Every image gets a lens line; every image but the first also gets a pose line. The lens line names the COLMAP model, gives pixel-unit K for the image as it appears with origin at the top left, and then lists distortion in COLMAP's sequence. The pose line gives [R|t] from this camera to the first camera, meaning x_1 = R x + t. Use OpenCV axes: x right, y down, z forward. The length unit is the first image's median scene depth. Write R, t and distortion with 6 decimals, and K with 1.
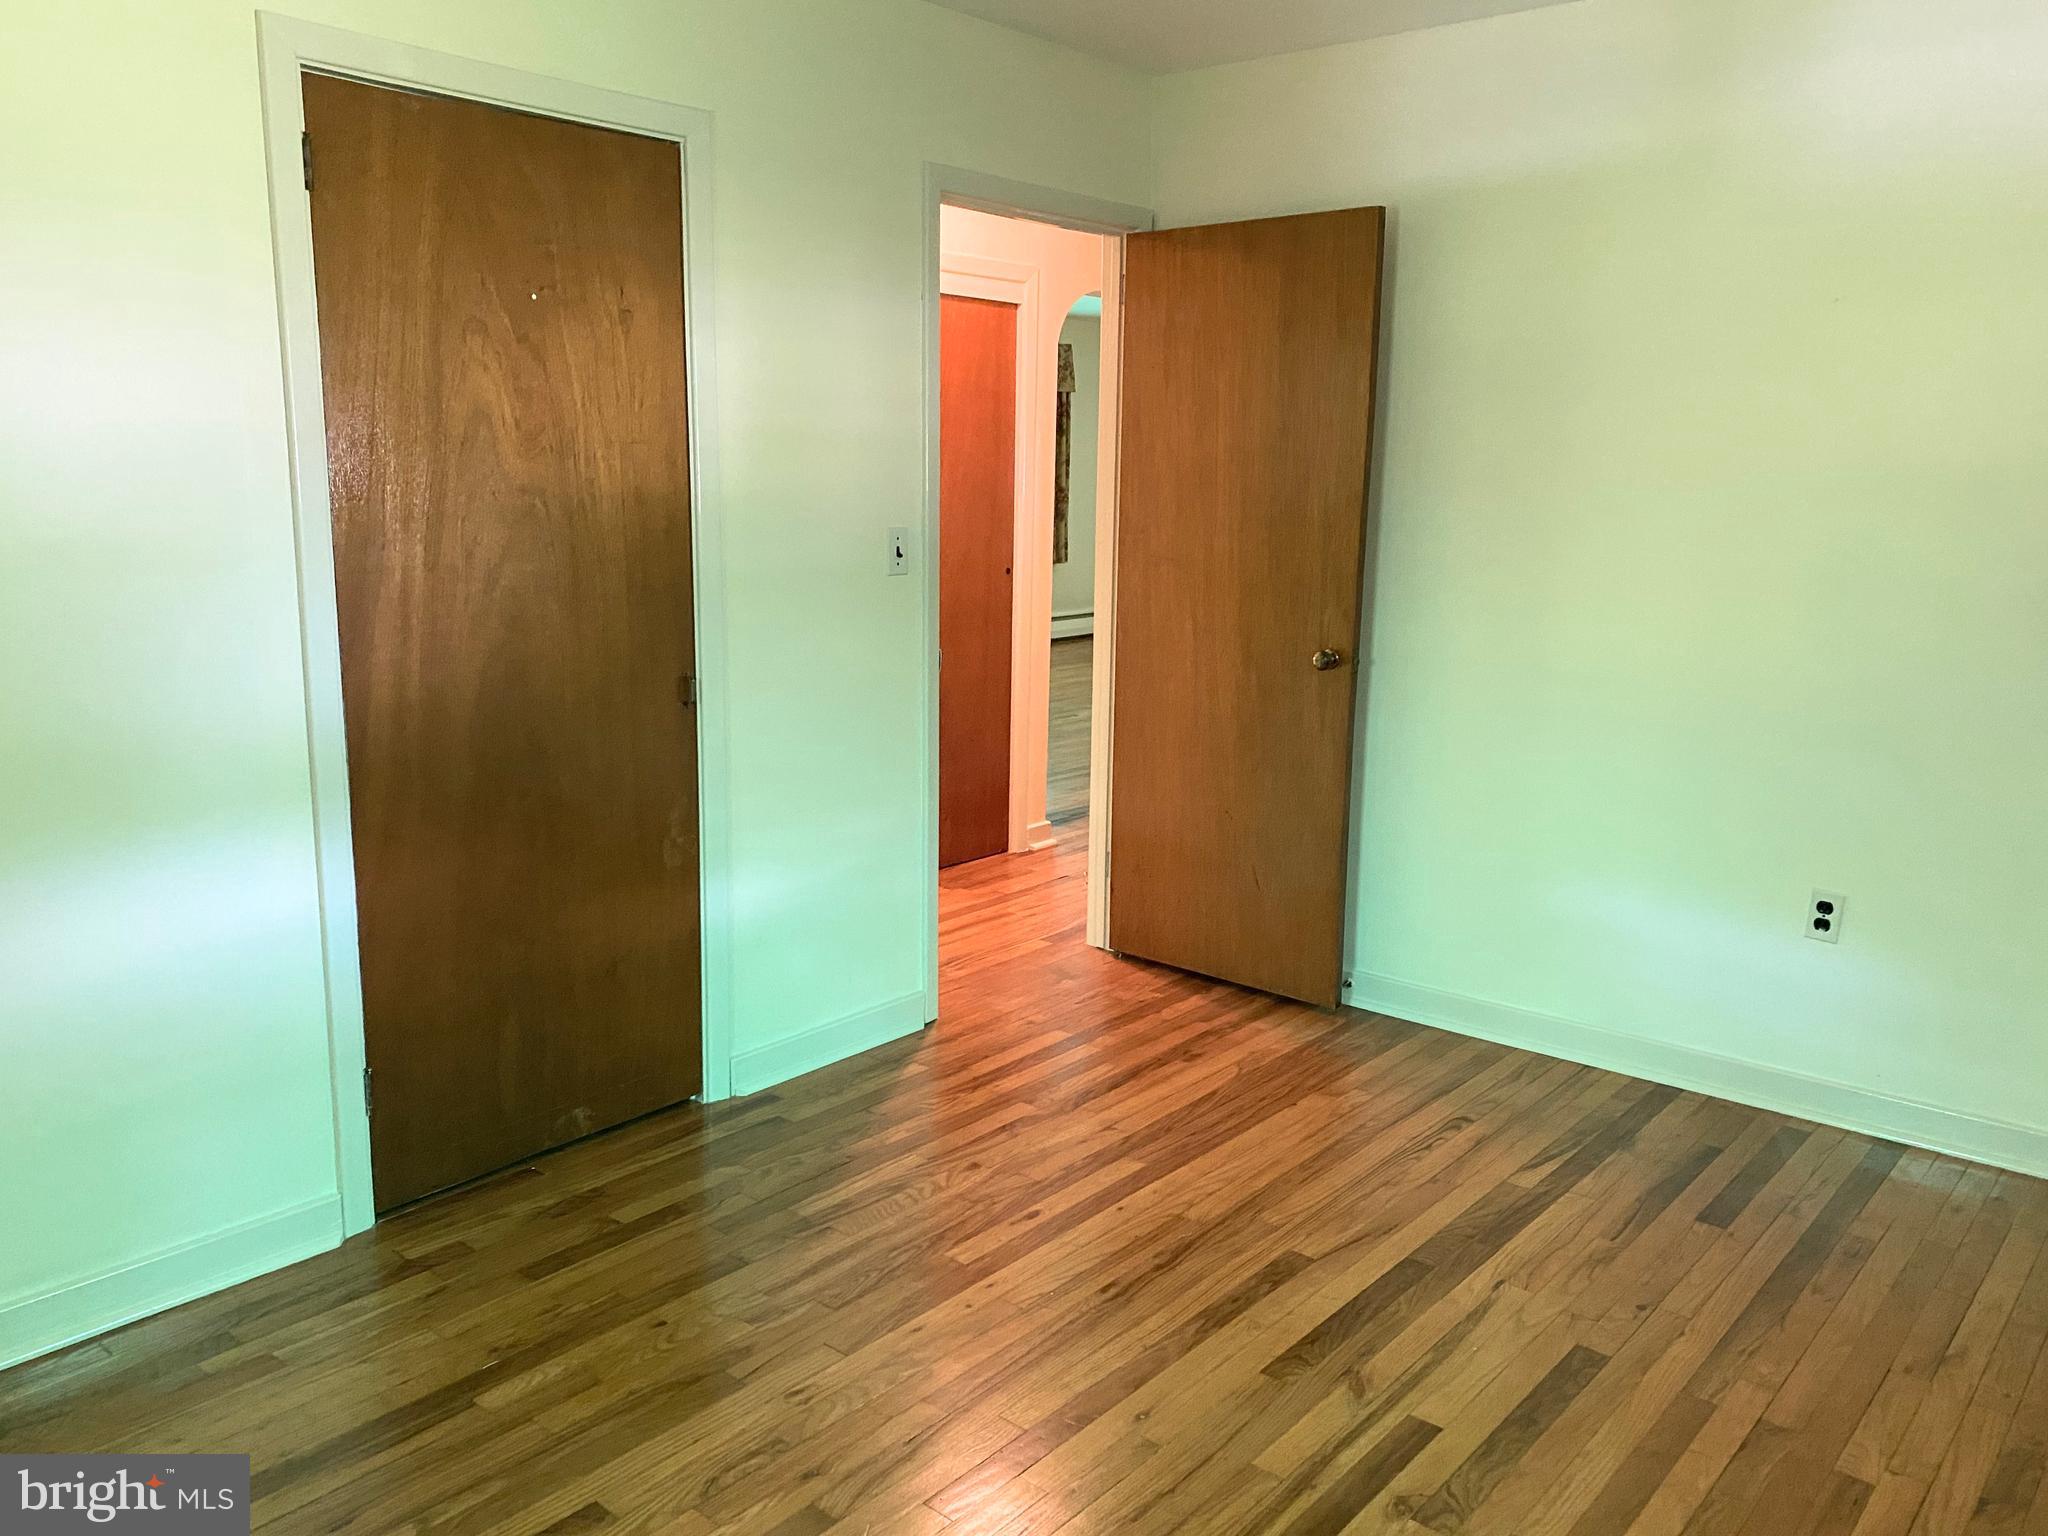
lens RADIAL K [[1595.7, 0, 1018.5], [0, 1595.7, 760.2], [0, 0, 1]] dist [0.004974, 0.008607]
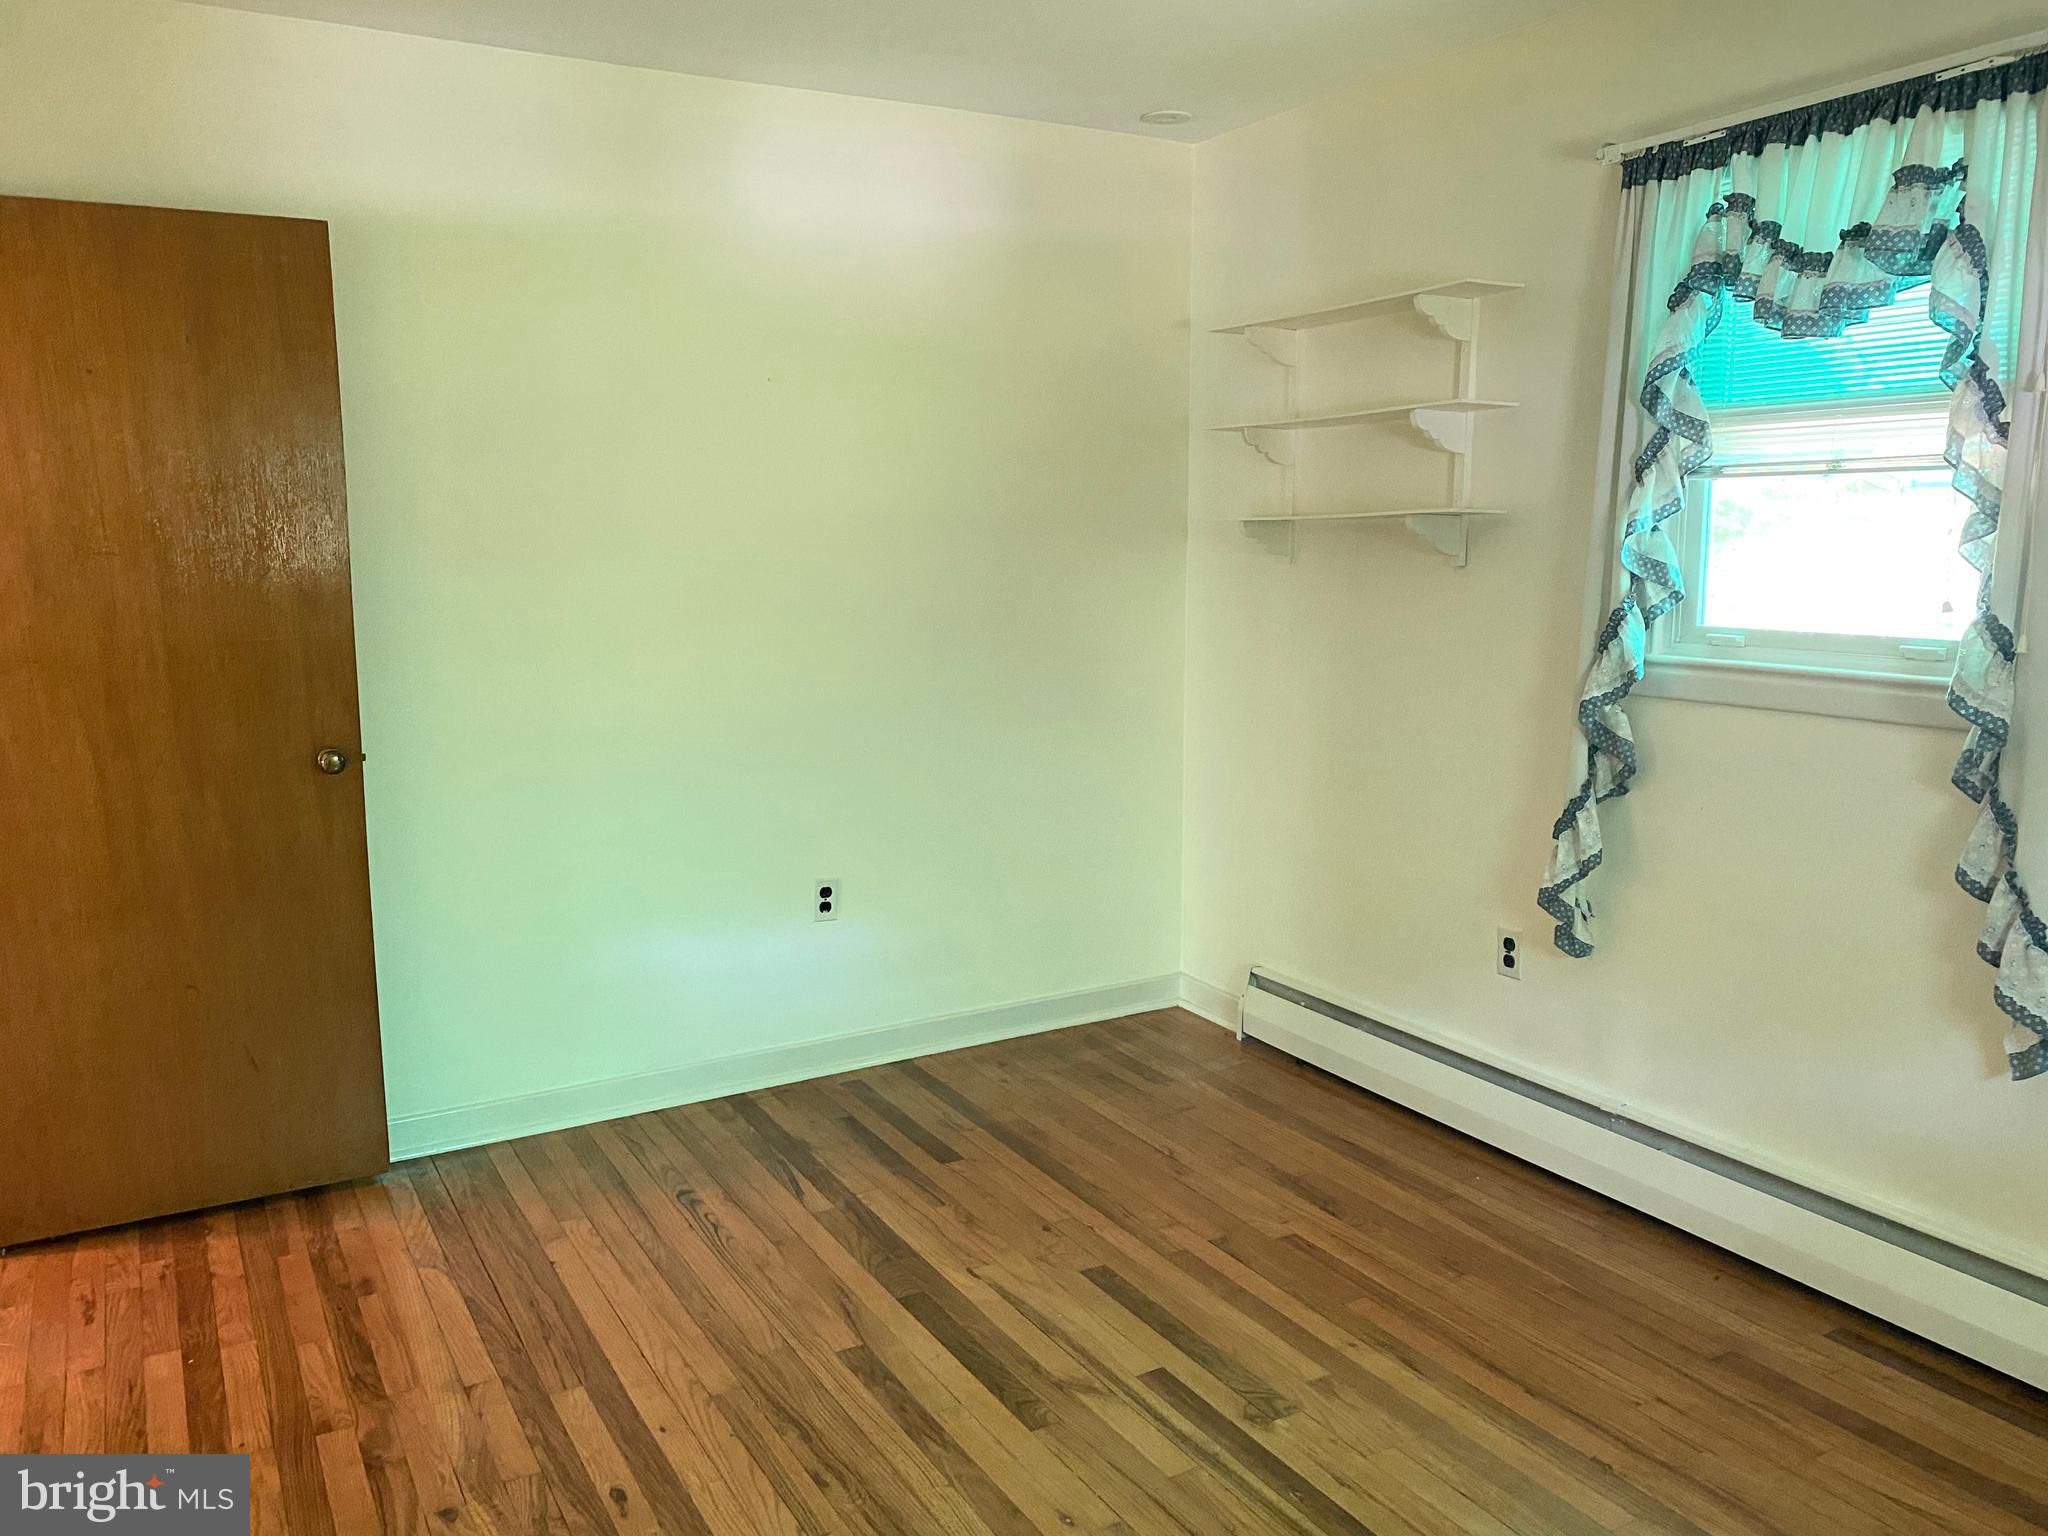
lens RADIAL K [[1584.9, 0, 1024.0], [0, 1584.9, 768.0], [0, 0, 1]] dist [0.027765, -0.007760]
pose [[0.337750, -0.163077, 0.927001, -0.587333], [0.185224, 0.977134, 0.104410, -0.105322], [-0.922831, 0.136439, 0.360233, 0.492029]]
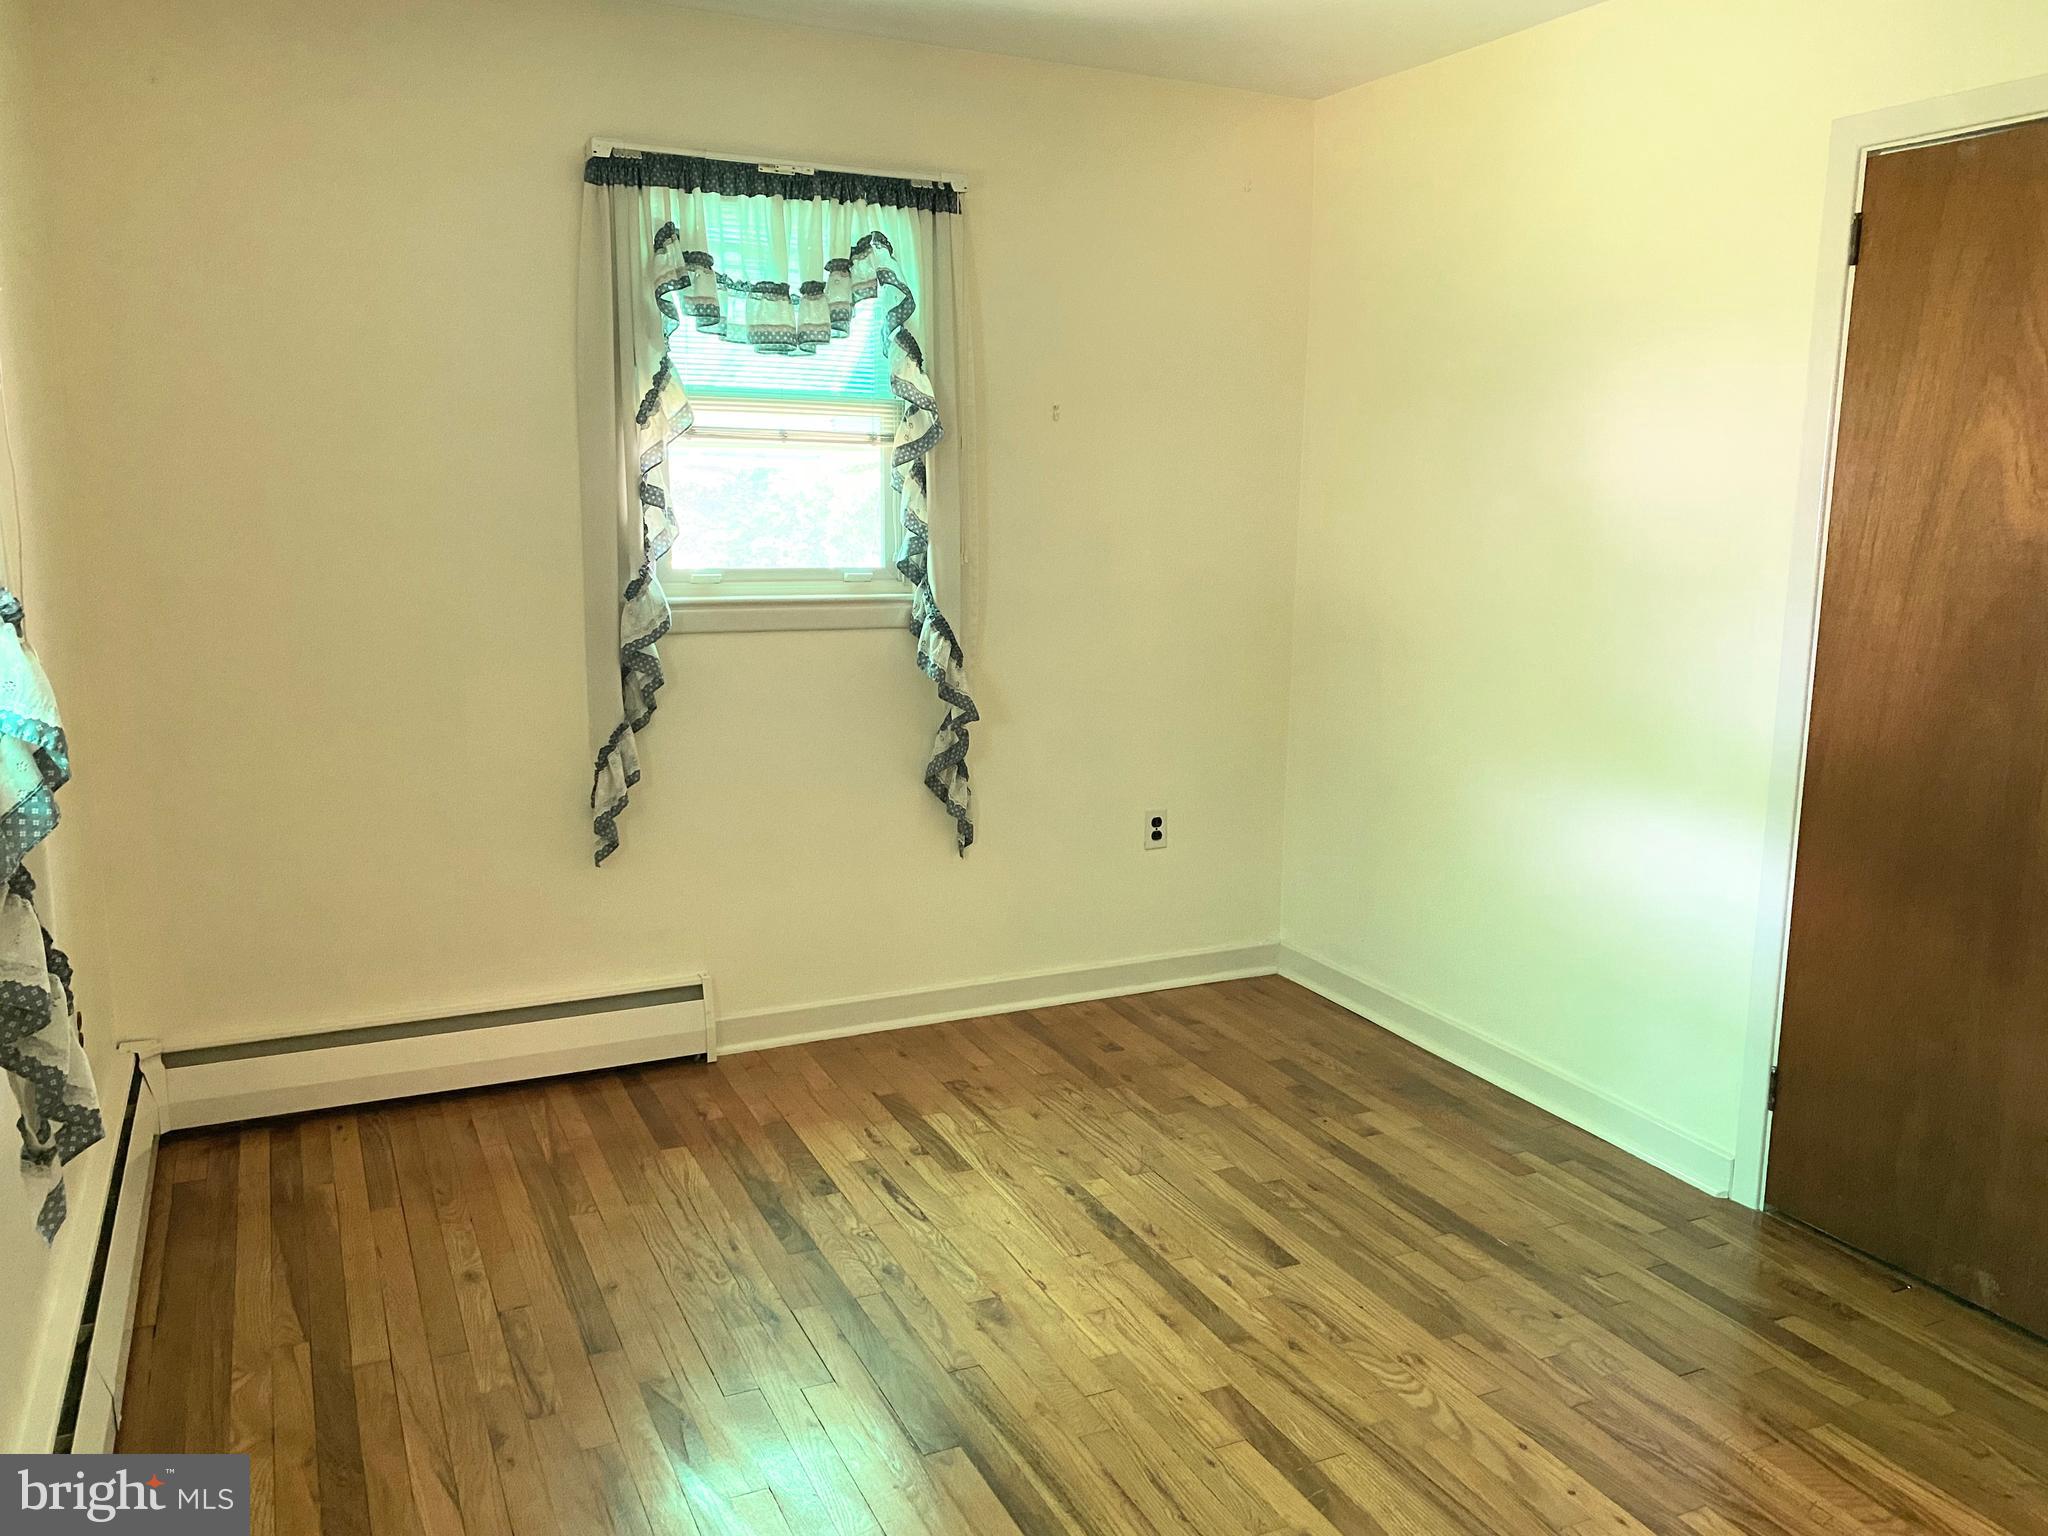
lens RADIAL K [[1584.9, 0, 1024.0], [0, 1584.9, 768.0], [0, 0, 1]] dist [0.027765, -0.007760]
pose [[-0.410946, 0.143403, -0.900311, 0.714198], [-0.189483, 0.952550, 0.238212, -0.154709], [0.891751, 0.268486, -0.364274, 0.846372]]
